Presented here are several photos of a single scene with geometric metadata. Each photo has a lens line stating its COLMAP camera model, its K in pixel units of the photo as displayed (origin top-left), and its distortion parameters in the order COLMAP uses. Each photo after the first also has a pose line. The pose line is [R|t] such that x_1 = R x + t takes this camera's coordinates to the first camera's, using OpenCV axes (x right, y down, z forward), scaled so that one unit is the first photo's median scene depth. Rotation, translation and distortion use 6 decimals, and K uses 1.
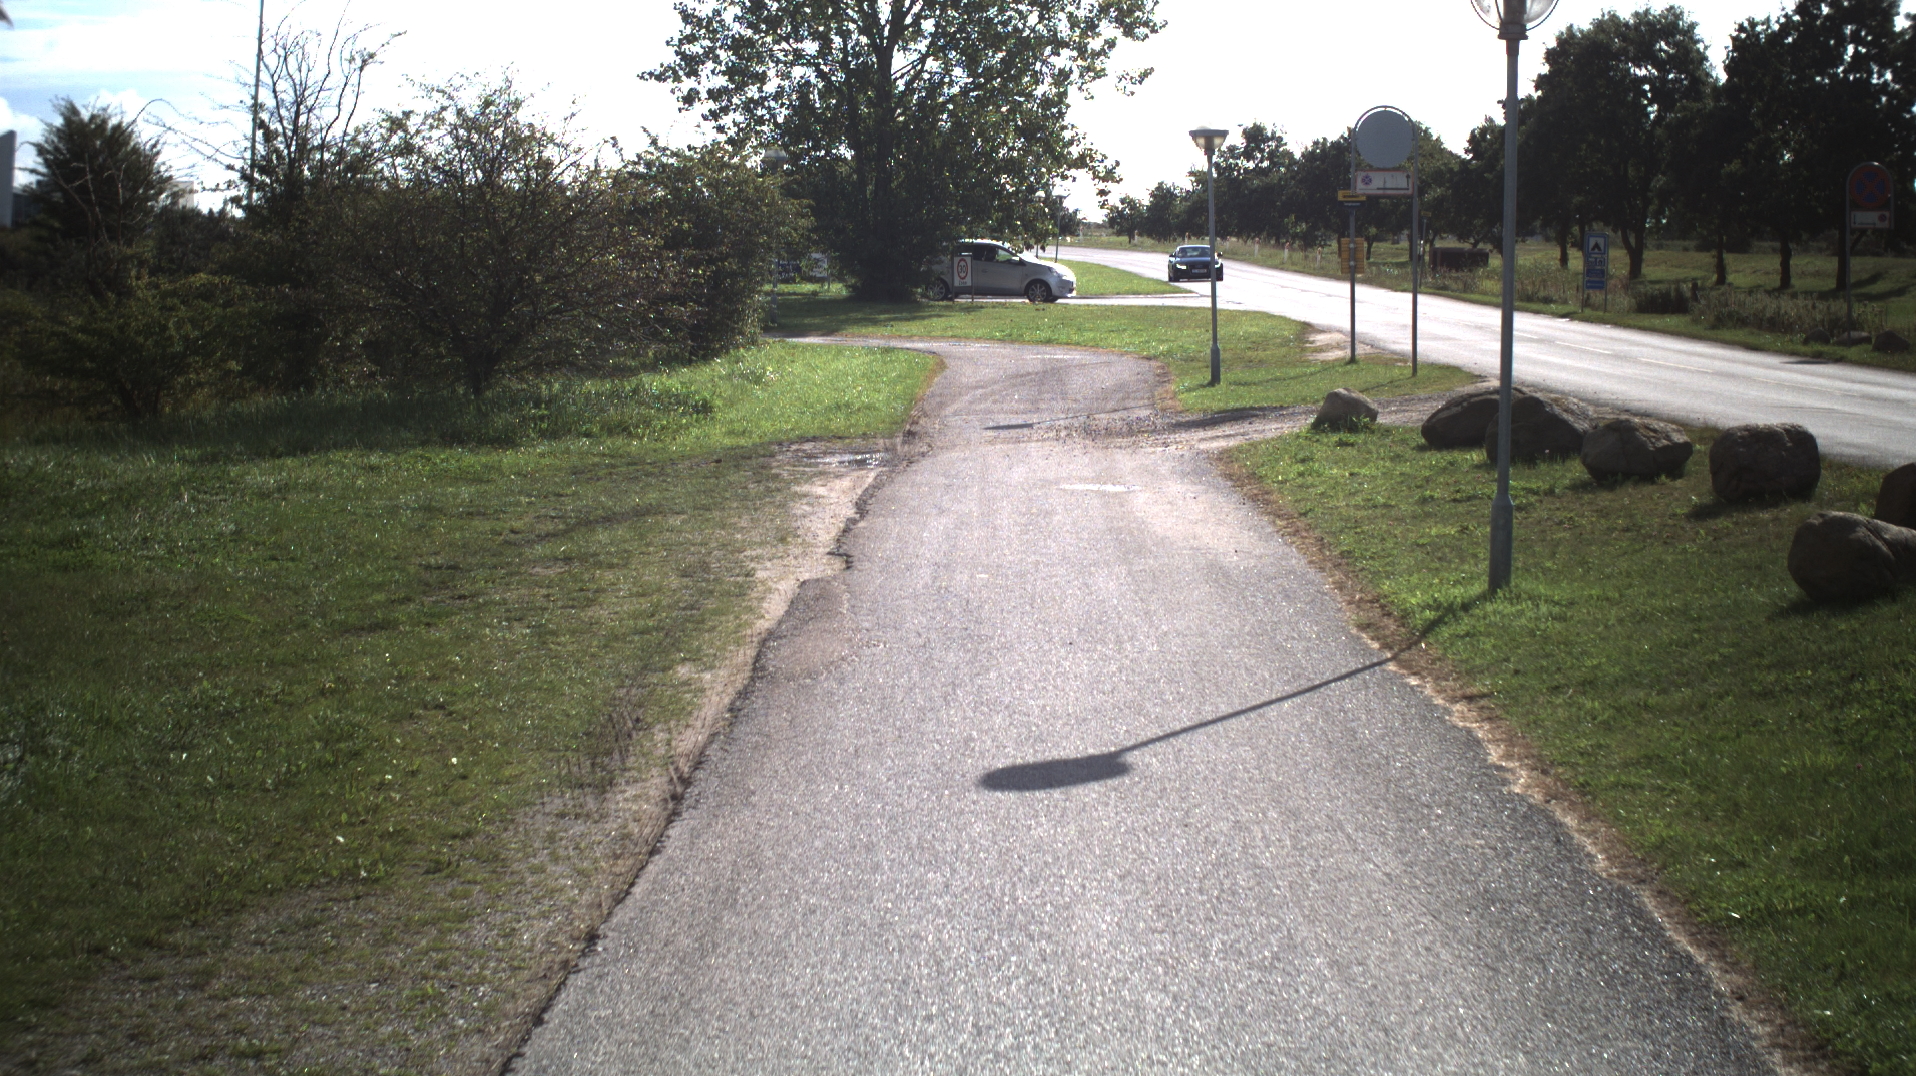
lens RADIAL K [[3621.6, 0, 958.0], [0, 3621.6, 538.0], [0, 0, 1]] dist [-0.306662, 0.513933]
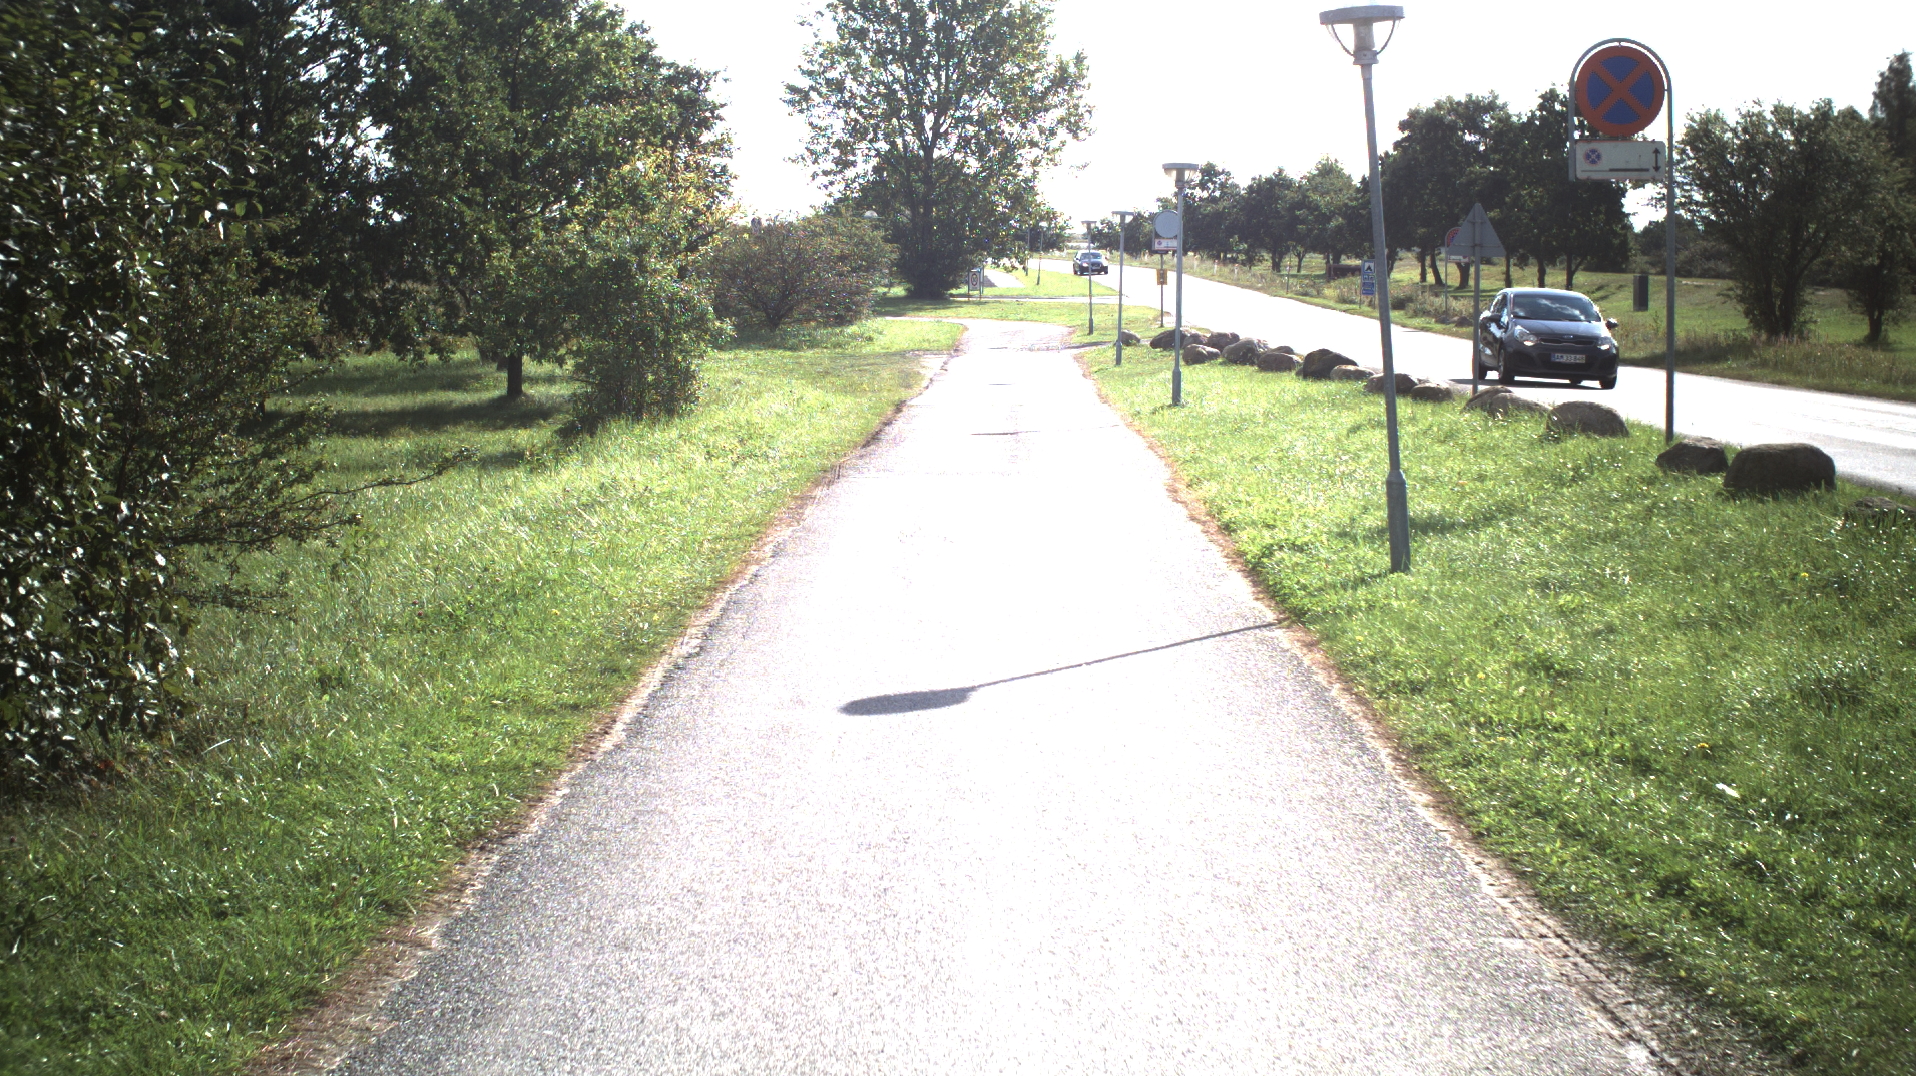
lens RADIAL K [[3621.6, 0, 958.0], [0, 3621.6, 538.0], [0, 0, 1]] dist [-0.306662, 0.513933]
pose [[0.999966, 0.008265, -0.000165, -0.005100], [-0.008265, 0.999964, -0.001651, 0.048426], [0.000151, 0.001652, 0.999999, -0.680602]]
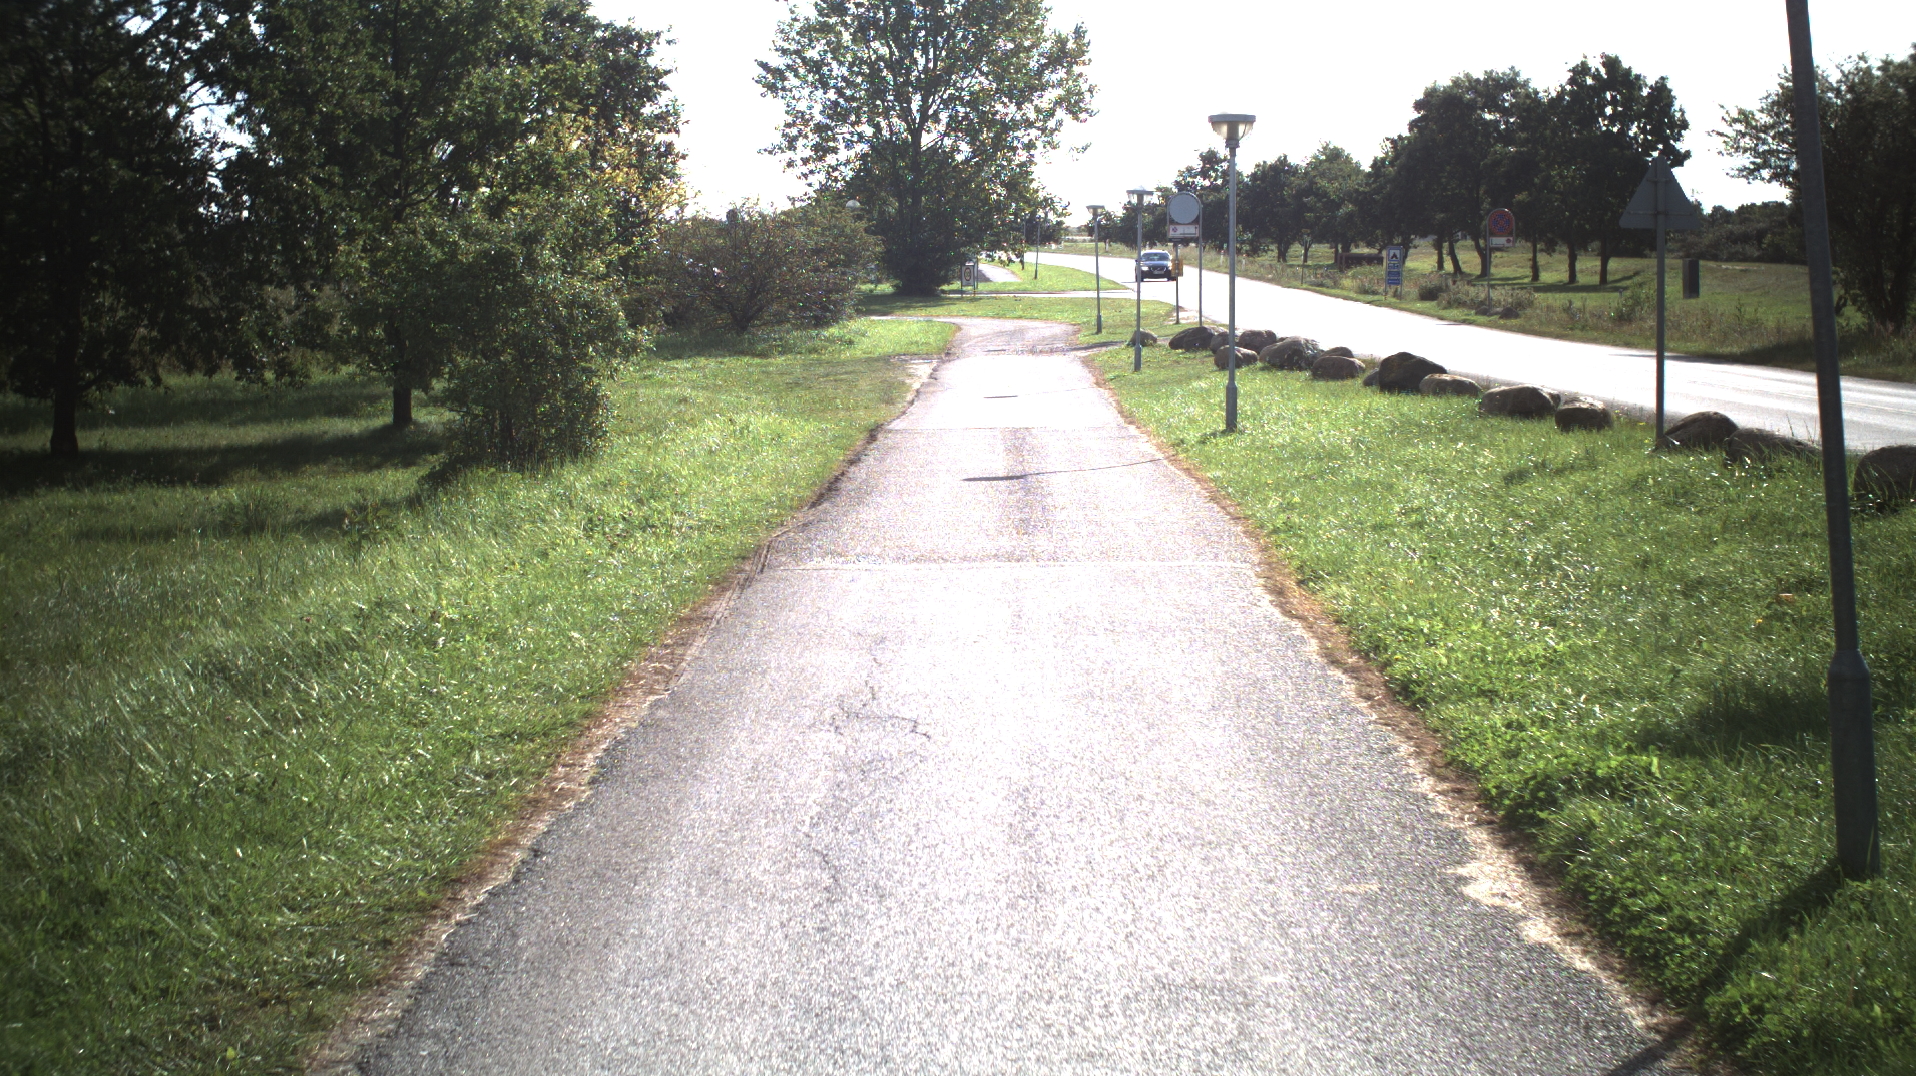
lens RADIAL K [[3621.6, 0, 958.0], [0, 3621.6, 538.0], [0, 0, 1]] dist [-0.306662, 0.513933]
pose [[0.999982, -0.006072, 0.000337, -0.004176], [0.006072, 0.999981, -0.000500, 0.038941], [-0.000334, 0.000502, 1.000000, -0.544057]]
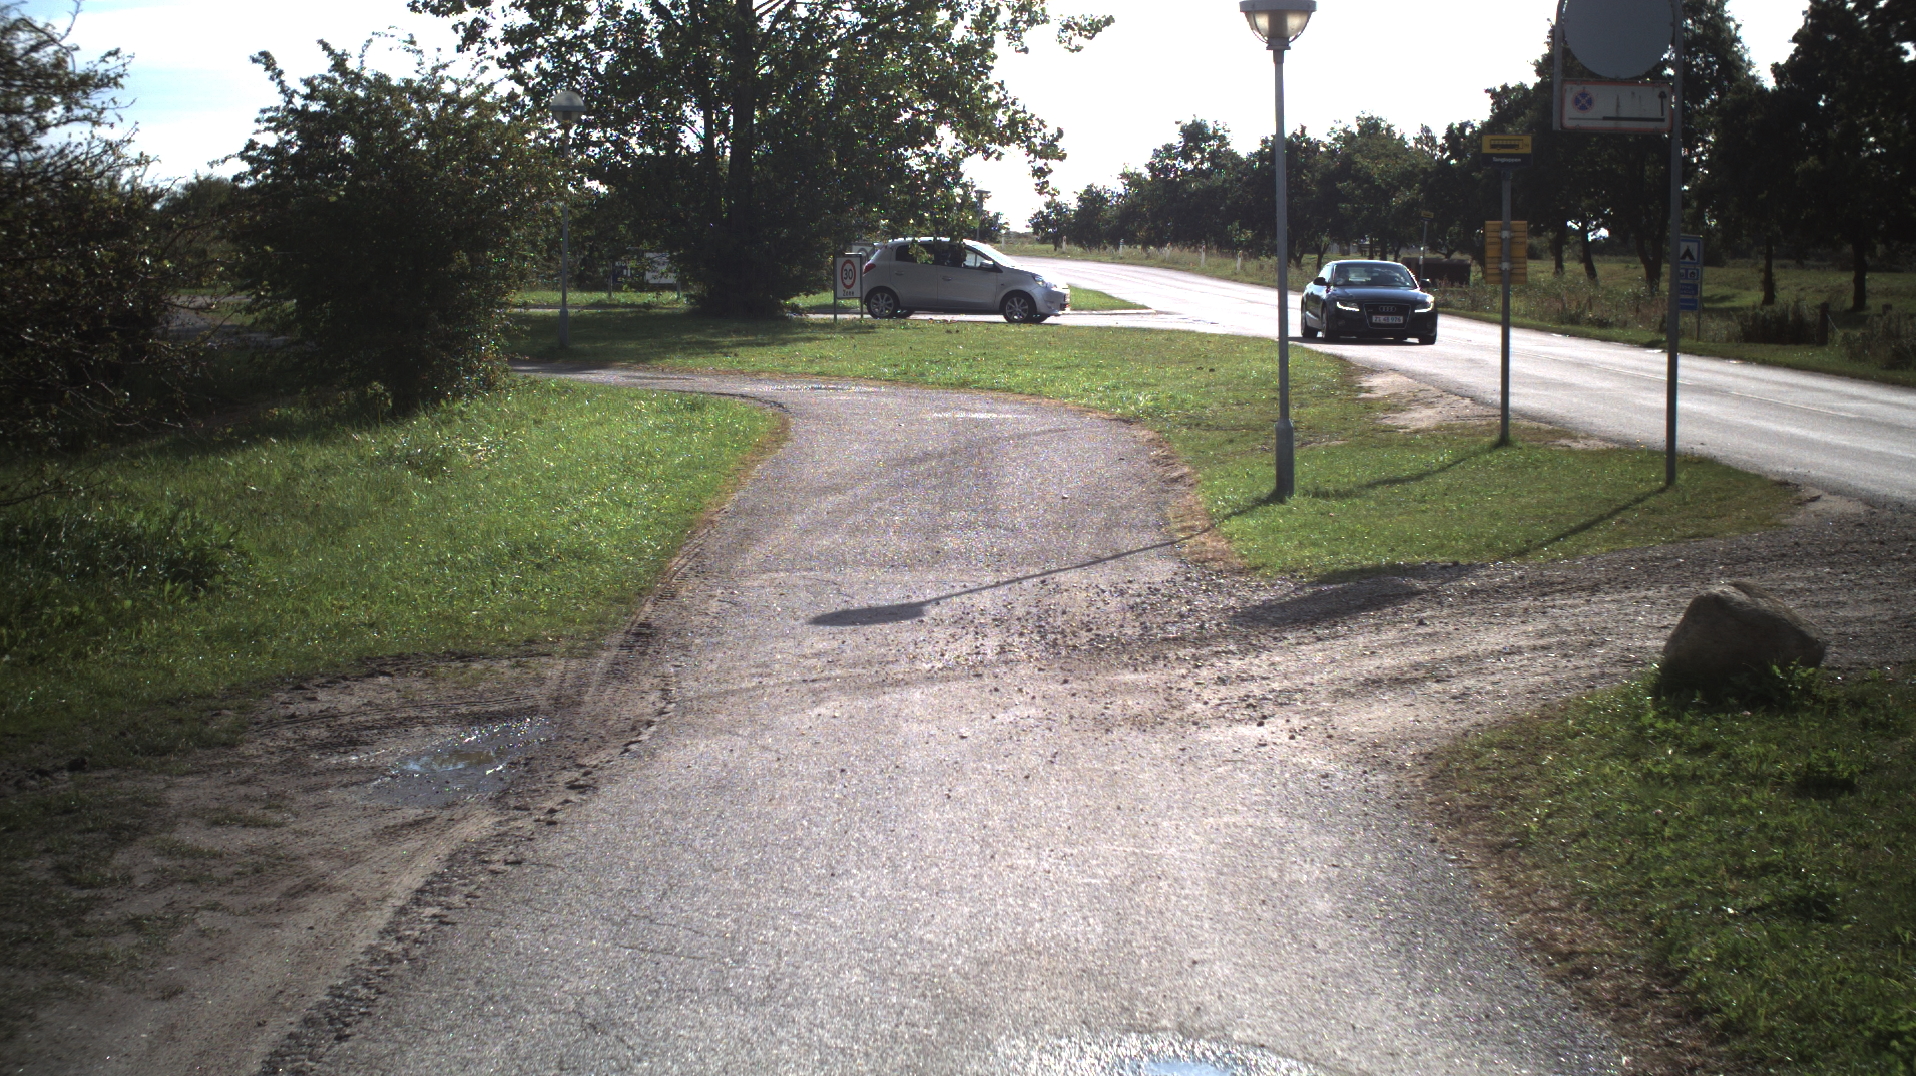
lens RADIAL K [[3621.6, 0, 958.0], [0, 3621.6, 538.0], [0, 0, 1]] dist [-0.306662, 0.513933]
pose [[0.999688, 0.009132, 0.023269, 0.007115], [-0.009065, 0.999955, -0.002967, -0.019202], [-0.023295, 0.002756, 0.999725, 0.270847]]
